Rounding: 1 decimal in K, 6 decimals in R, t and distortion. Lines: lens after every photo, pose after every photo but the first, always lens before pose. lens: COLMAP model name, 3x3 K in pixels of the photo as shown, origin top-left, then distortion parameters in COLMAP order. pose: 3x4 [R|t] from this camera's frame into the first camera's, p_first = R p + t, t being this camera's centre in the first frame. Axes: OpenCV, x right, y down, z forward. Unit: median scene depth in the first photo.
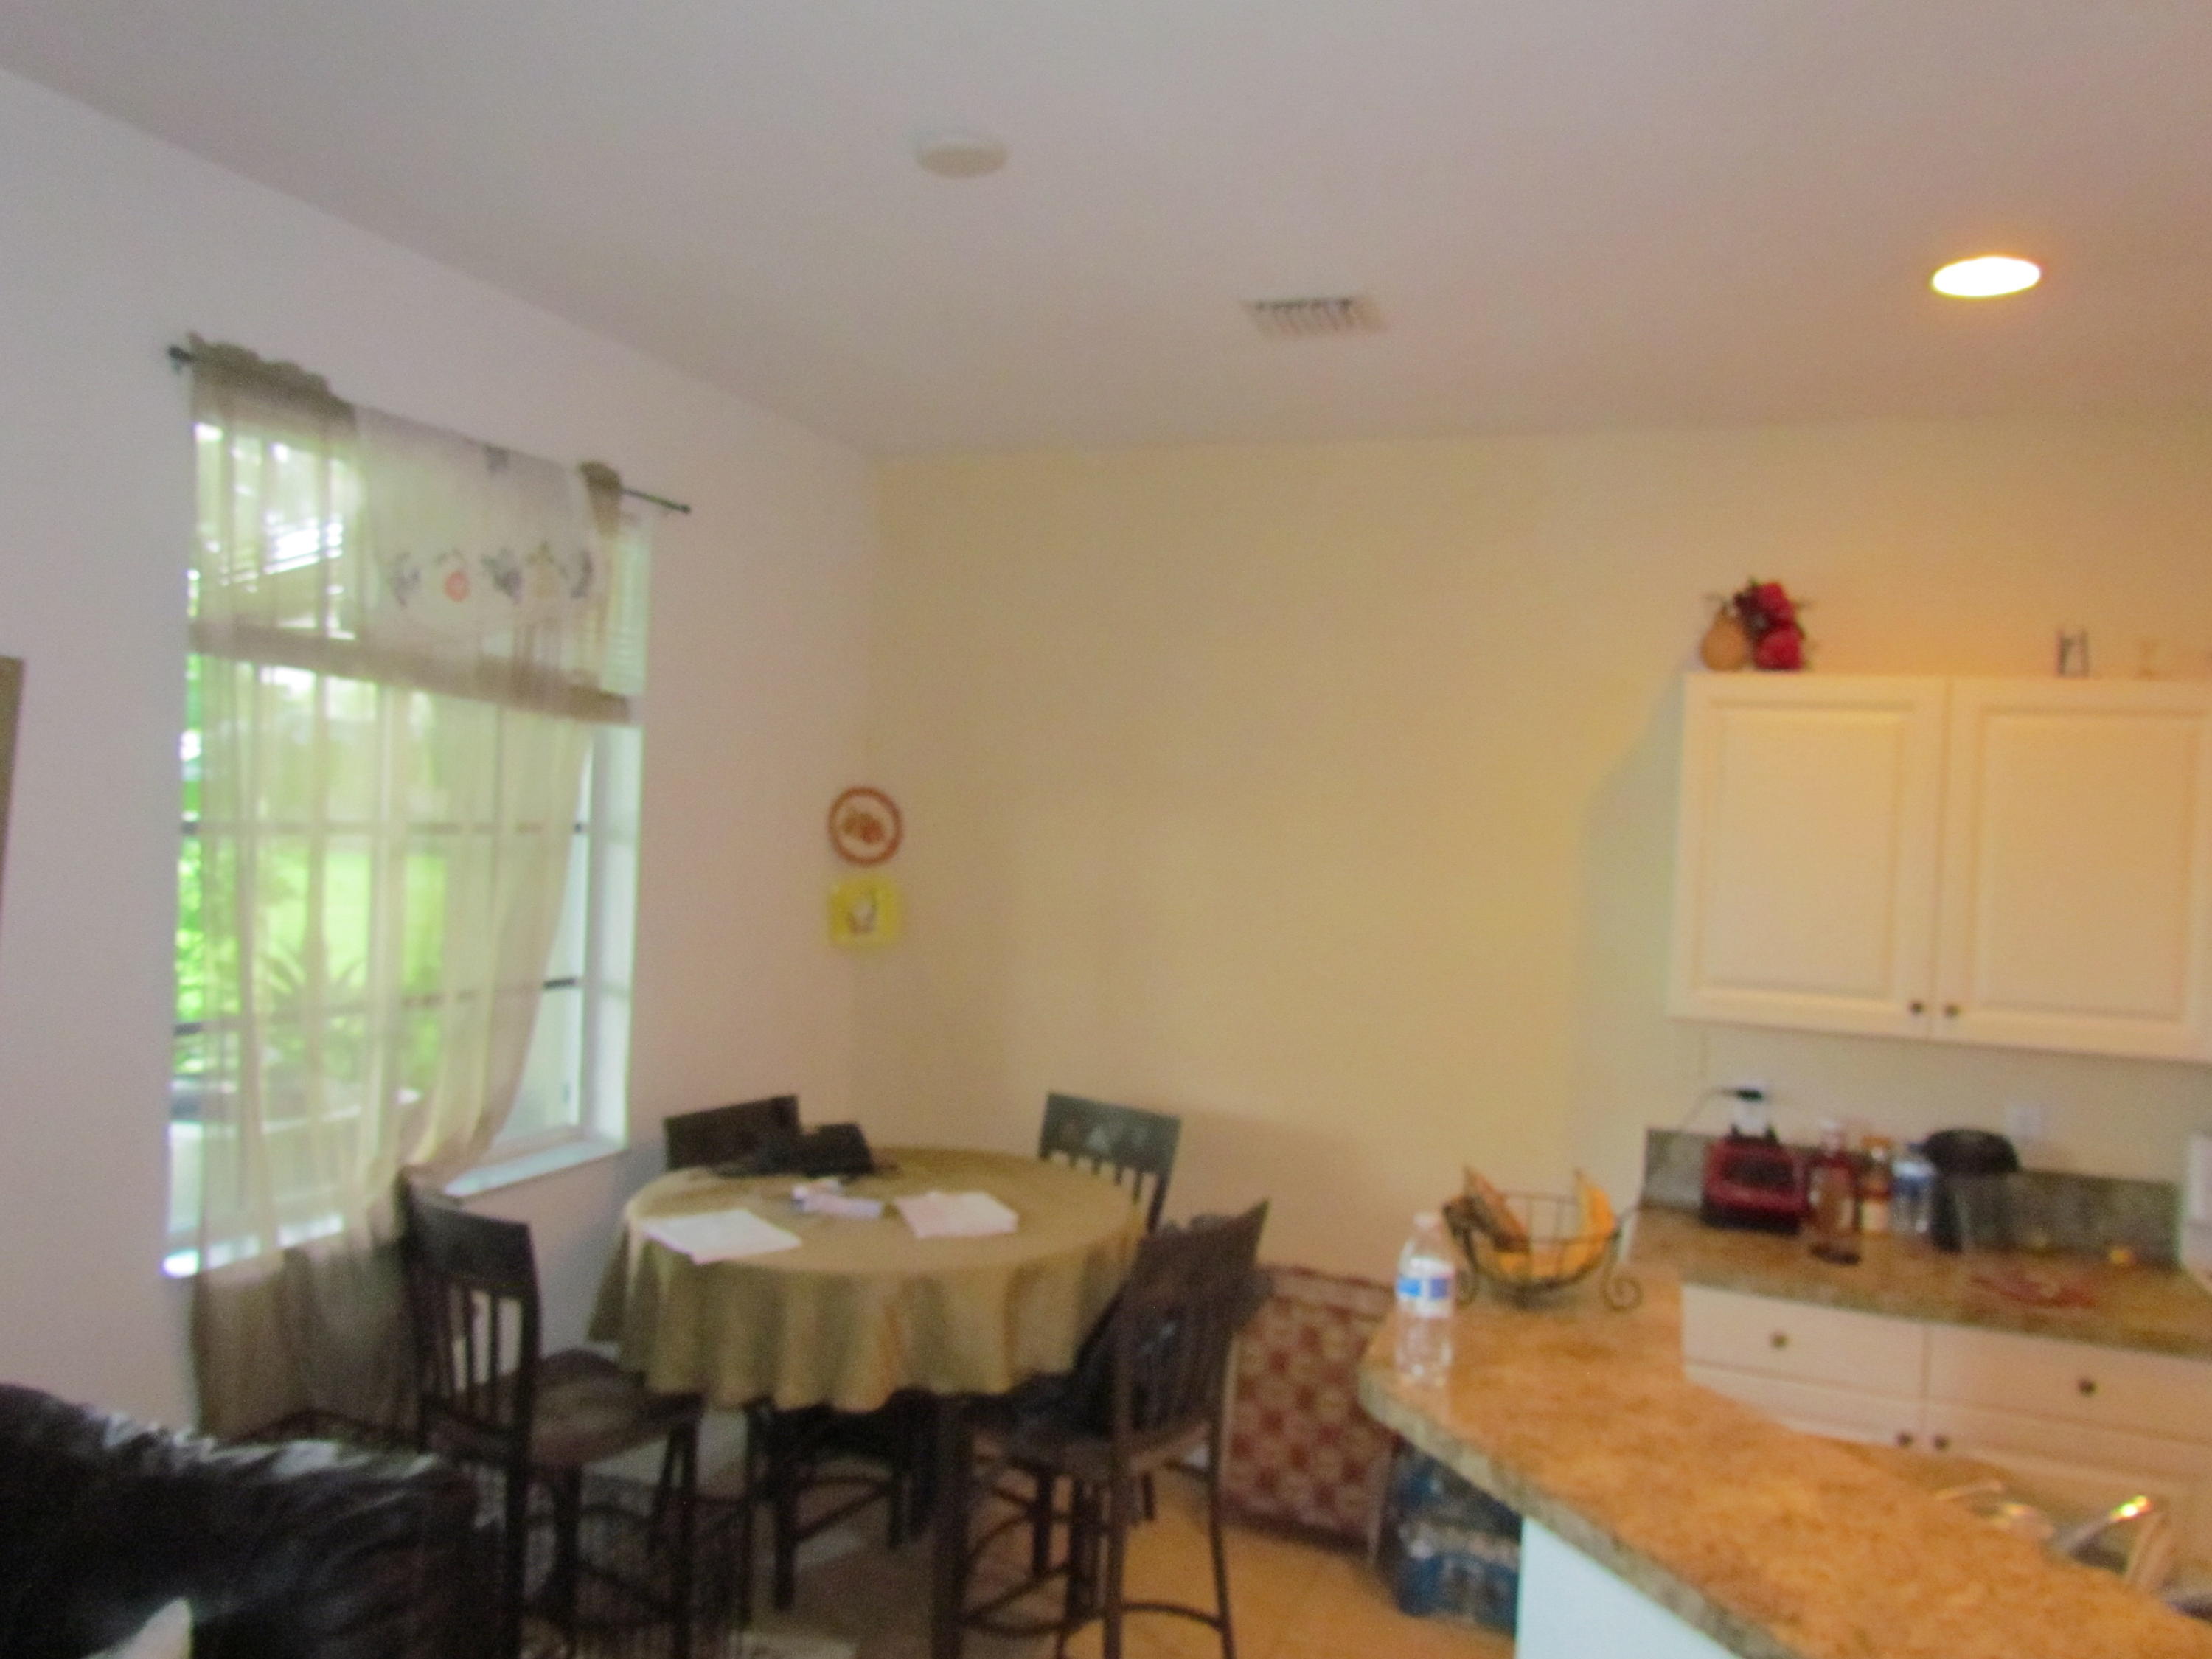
lens RADIAL K [[1558.6, 0, 1106.0], [0, 1558.6, 829.5], [0, 0, 1]] dist [-0.058631, 0.006531]
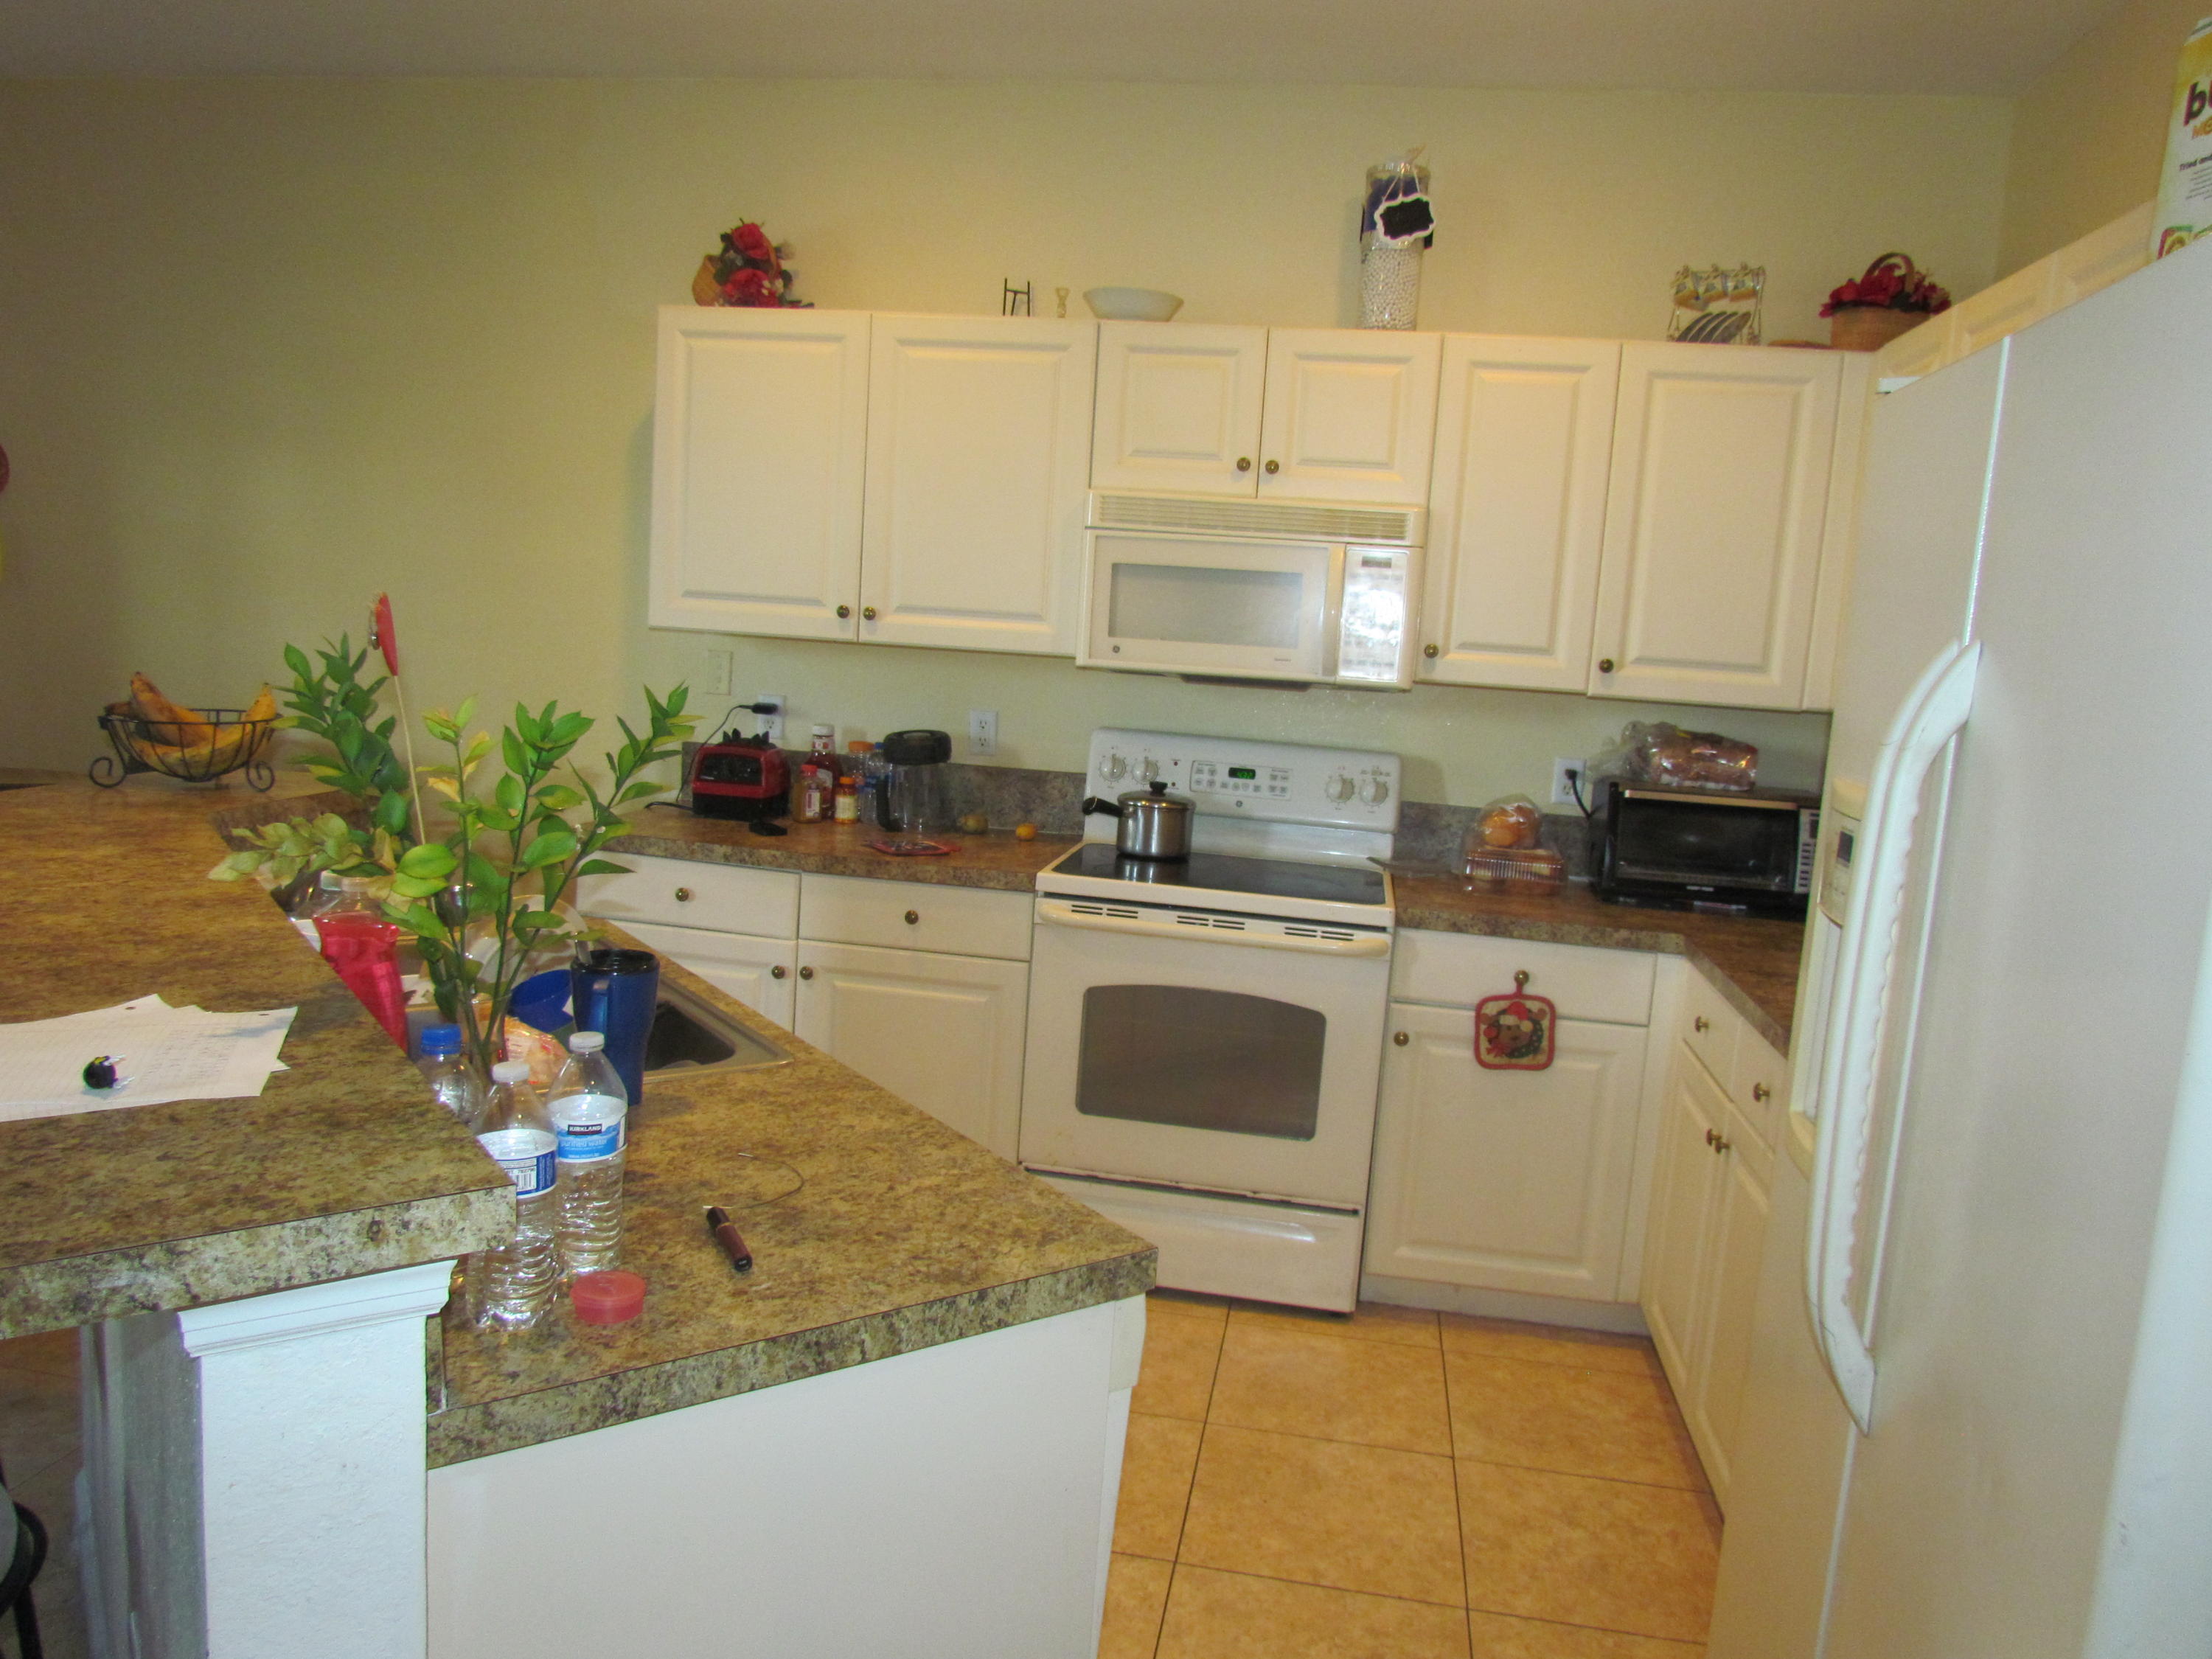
lens RADIAL K [[1563.7, 0, 1106.0], [0, 1563.7, 829.5], [0, 0, 1]] dist [-0.029449, 0.002444]
pose [[0.975299, -0.015124, 0.220369, 0.443743], [-0.015938, 0.990234, 0.138498, 0.107531], [-0.220312, -0.138589, 0.965534, -0.162705]]
